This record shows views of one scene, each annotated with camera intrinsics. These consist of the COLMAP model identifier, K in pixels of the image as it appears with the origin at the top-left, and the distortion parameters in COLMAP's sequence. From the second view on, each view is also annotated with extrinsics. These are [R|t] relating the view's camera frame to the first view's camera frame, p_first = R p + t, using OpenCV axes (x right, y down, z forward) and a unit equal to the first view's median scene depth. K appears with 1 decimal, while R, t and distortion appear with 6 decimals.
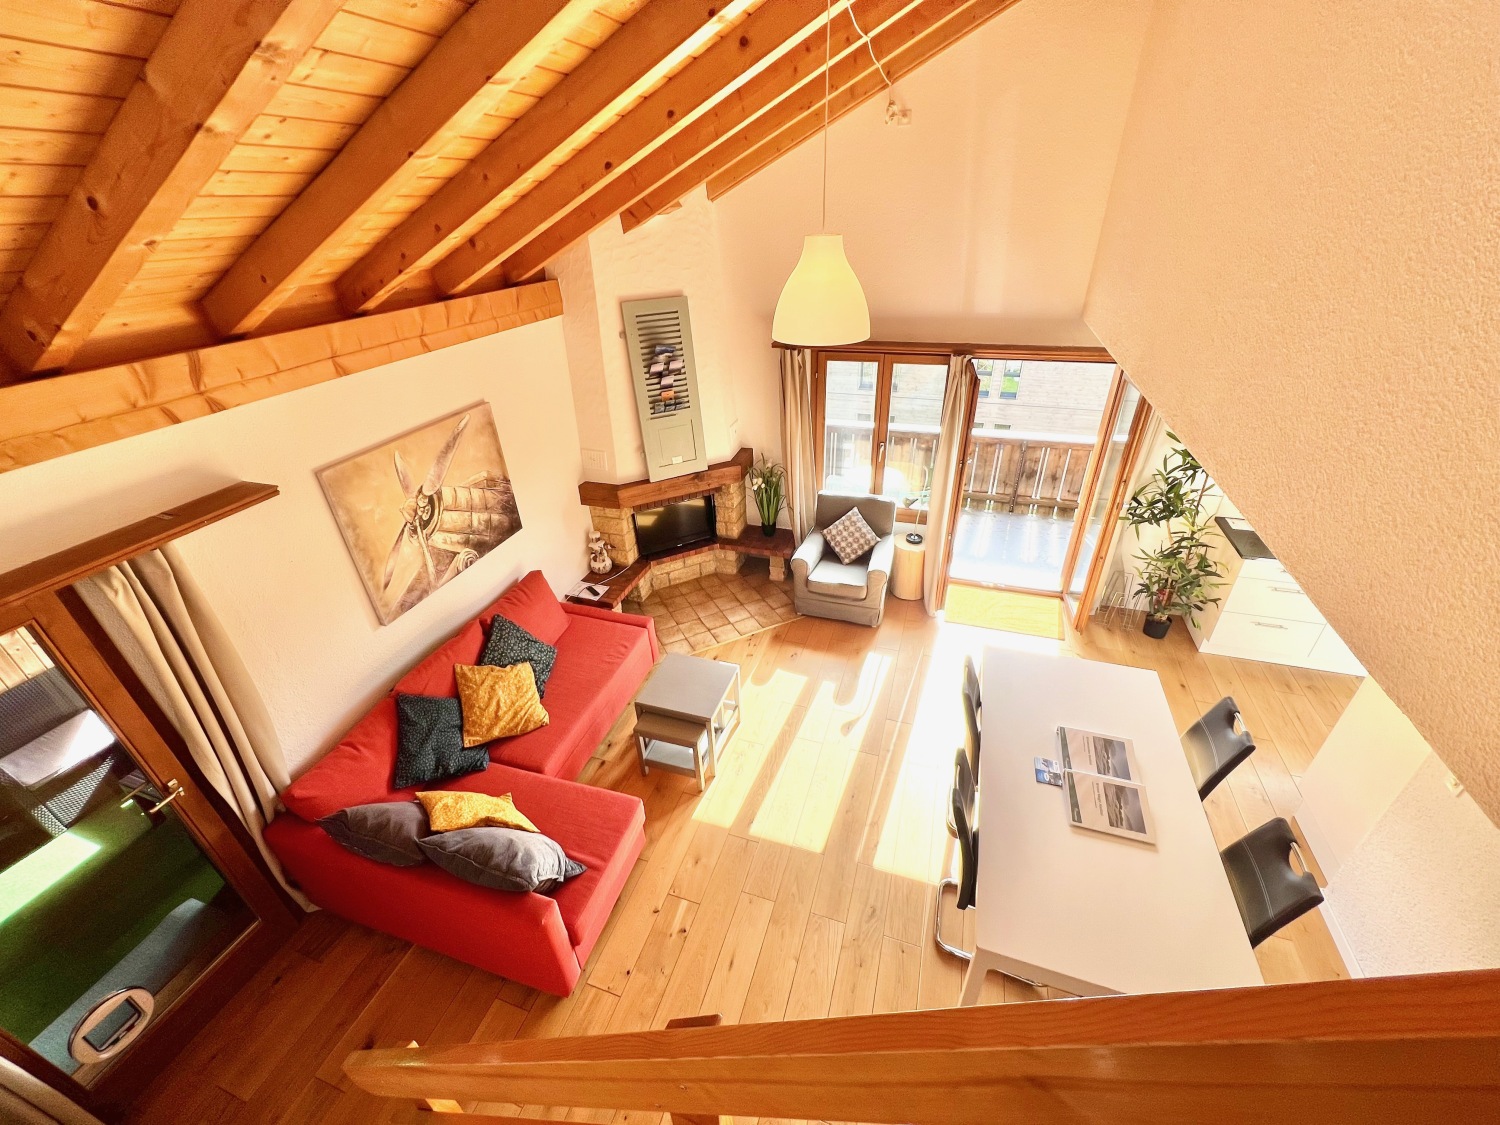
lens RADIAL K [[604.1, 0, 735.2], [0, 604.1, 555.7], [0, 0, 1]] dist [0.000682, 0.000438]
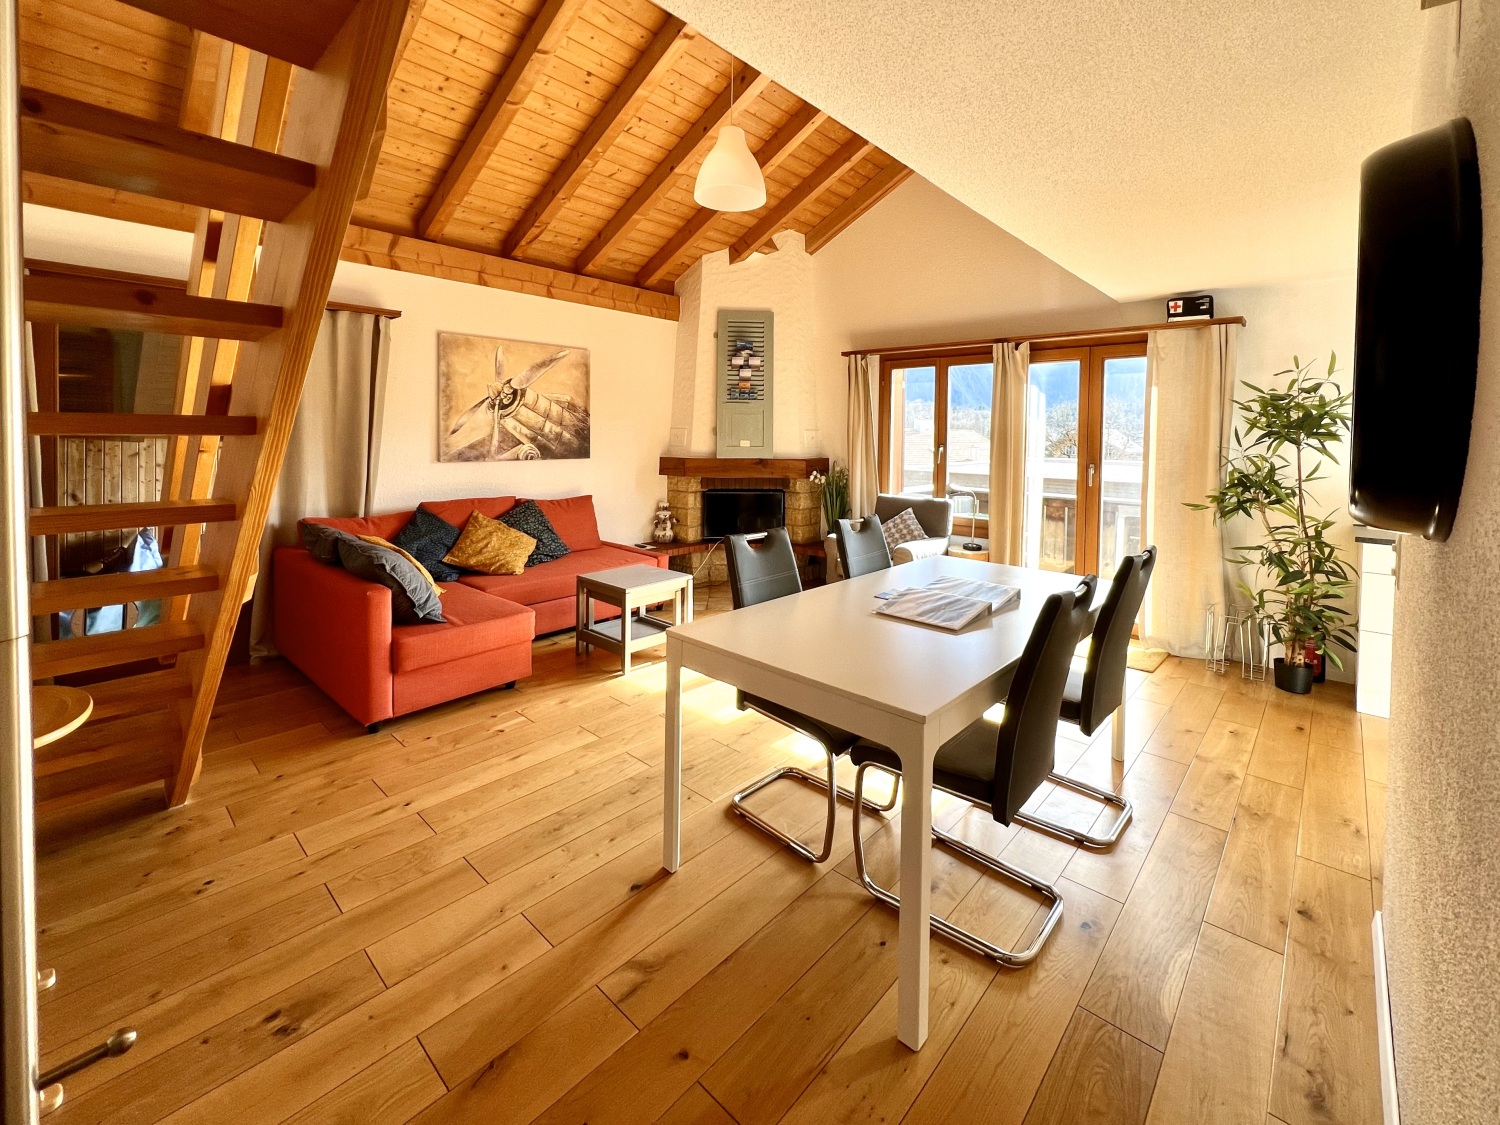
lens RADIAL K [[640.0, 0, 759.1], [0, 640.0, 449.7], [0, 0, 1]] dist [-0.001599, 0.001218]
pose [[0.918034, 0.066974, -0.390805, 0.479140], [-0.246324, 0.868692, -0.429765, 0.431614], [0.310706, 0.490804, 0.813986, 0.082501]]
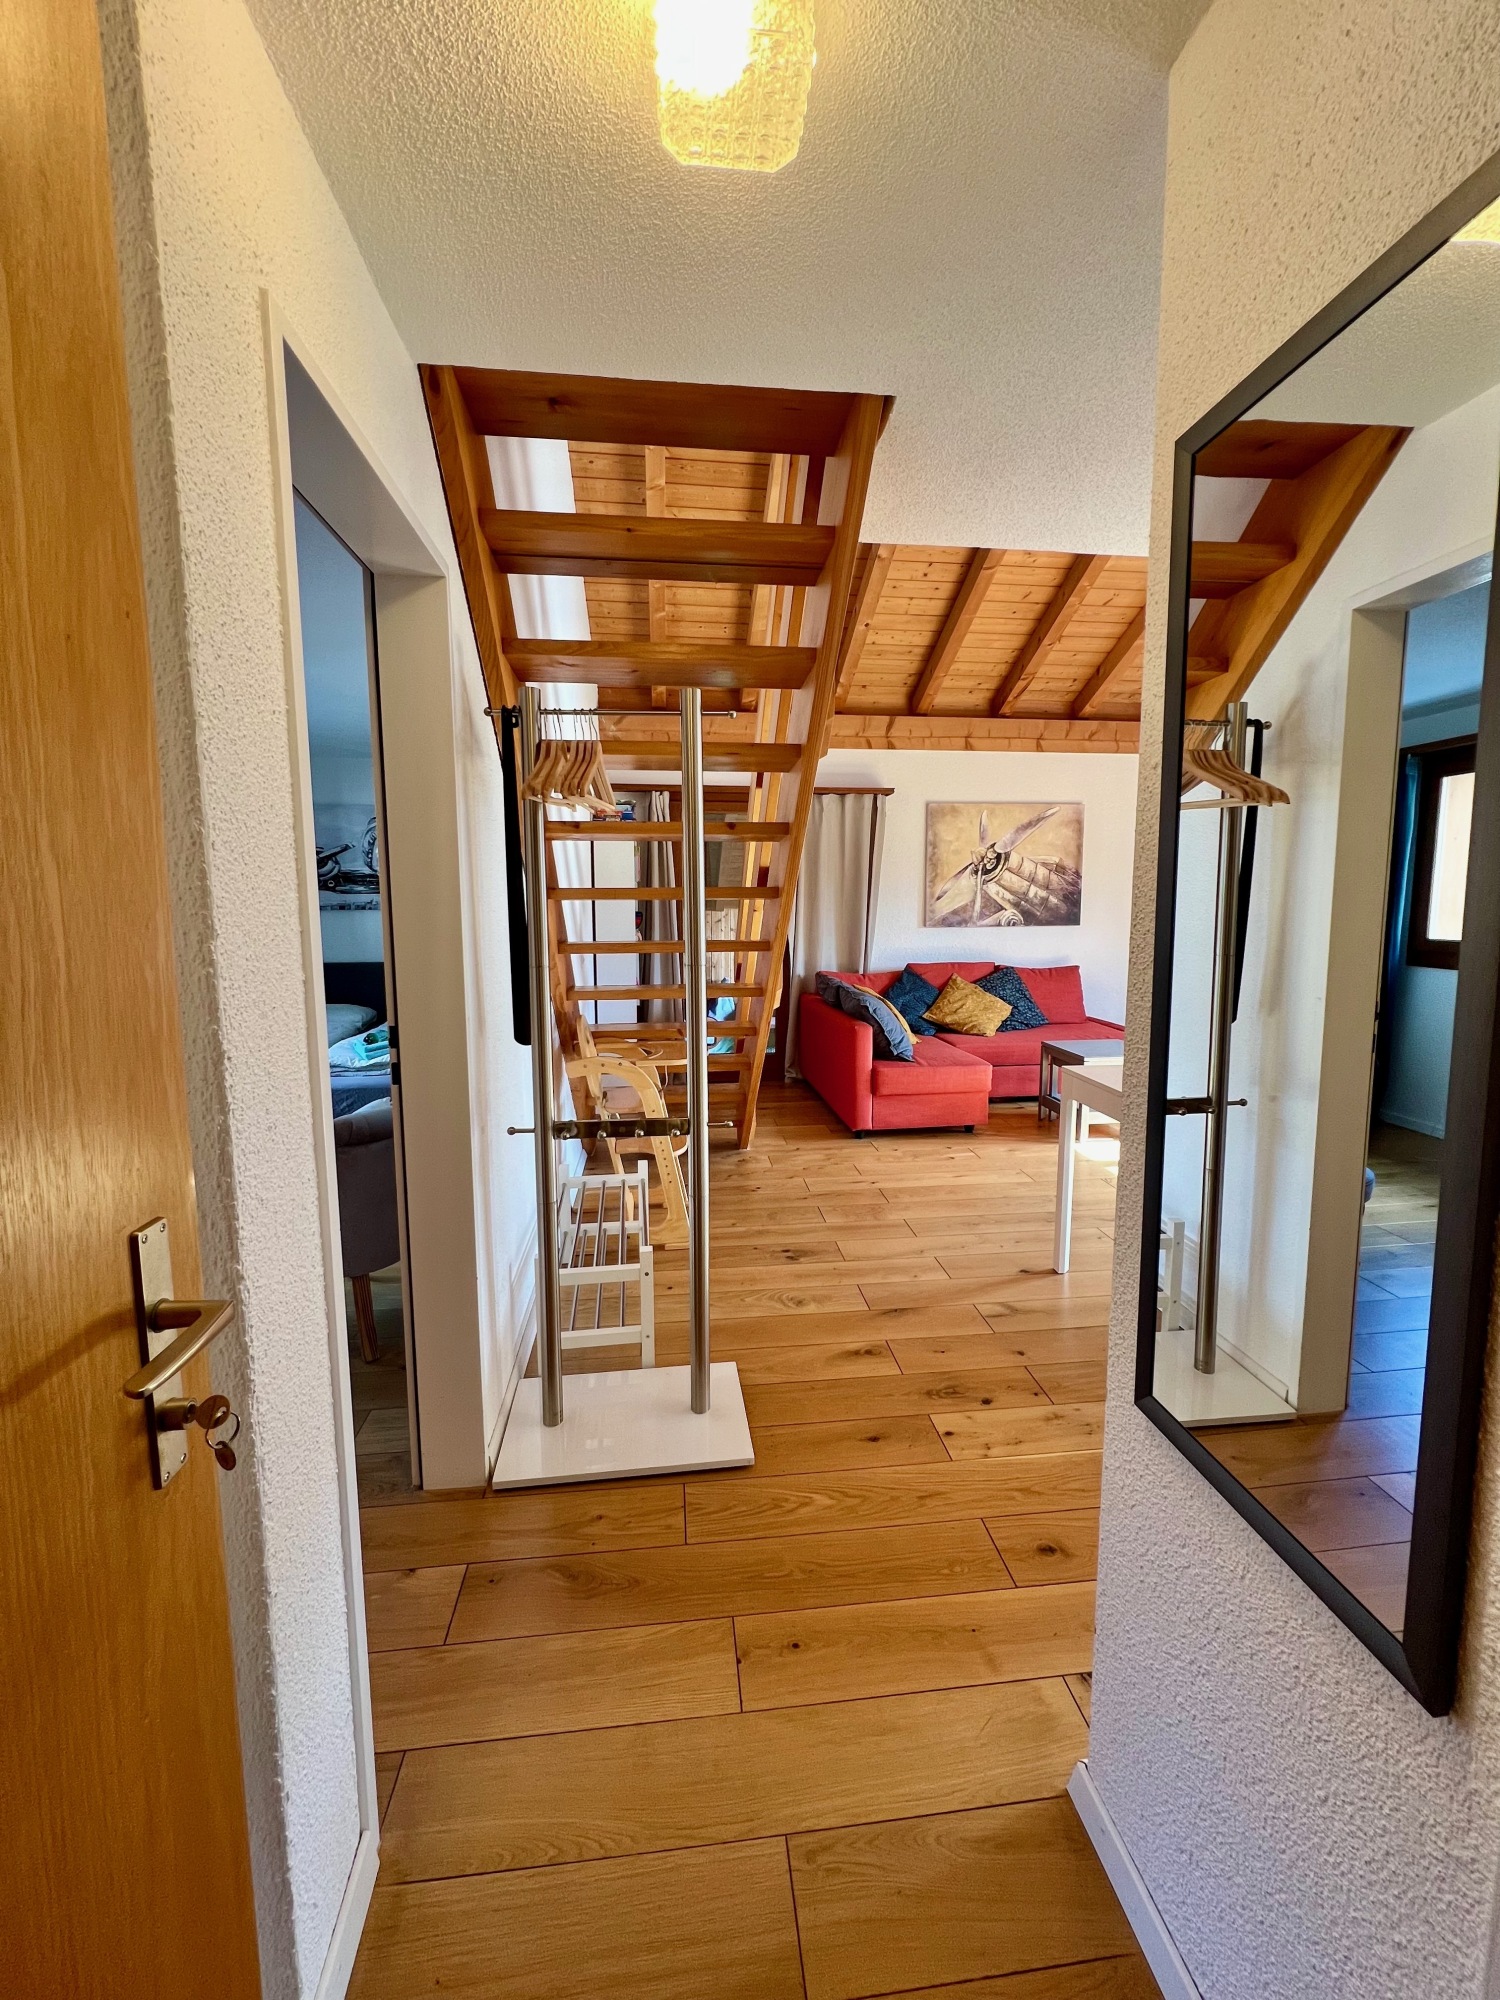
lens RADIAL K [[796.5, 0, 751.3], [0, 796.5, 993.8], [0, 0, 1]] dist [-0.001303, -0.000006]
pose [[0.426295, 0.147776, -0.892432, 0.738782], [-0.471245, 0.878398, -0.079651, 0.488615], [0.772140, 0.454509, 0.444096, -0.023822]]
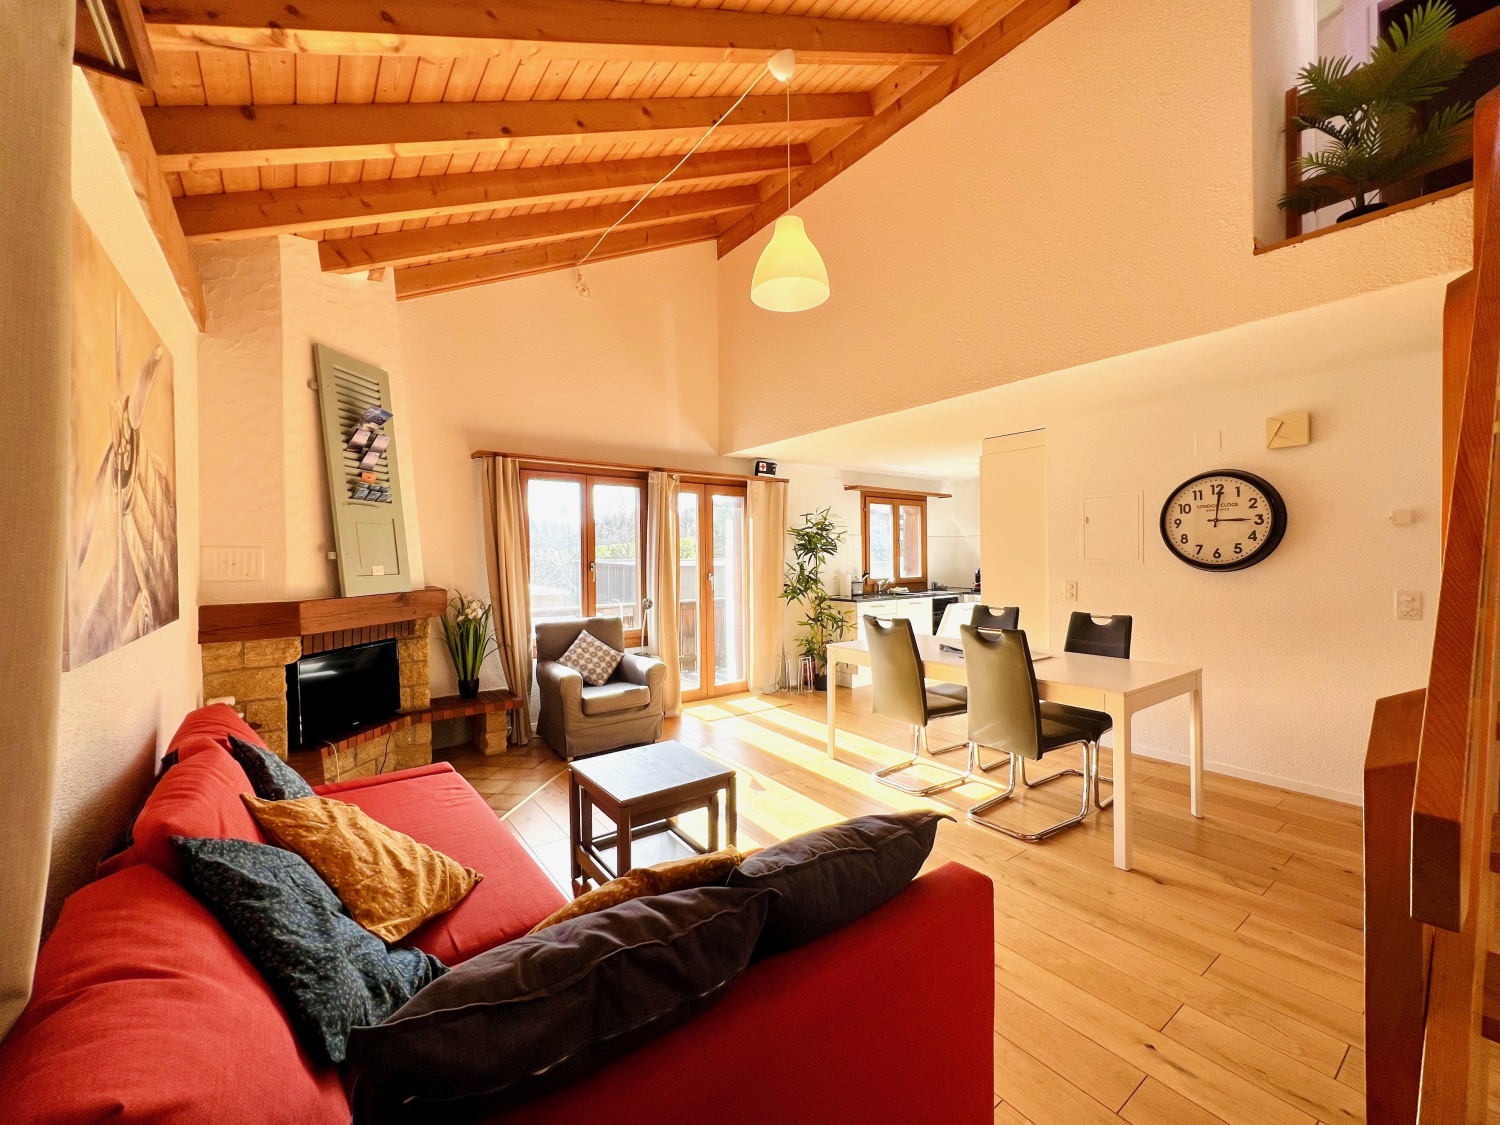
lens RADIAL K [[604.1, 0, 745.4], [0, 604.1, 554.0], [0, 0, 1]] dist [0.000682, 0.000438]
pose [[0.565971, 0.039623, 0.823473, -0.536130], [0.397112, 0.862230, -0.314422, 0.262399], [-0.722481, 0.504965, 0.472262, 0.446854]]
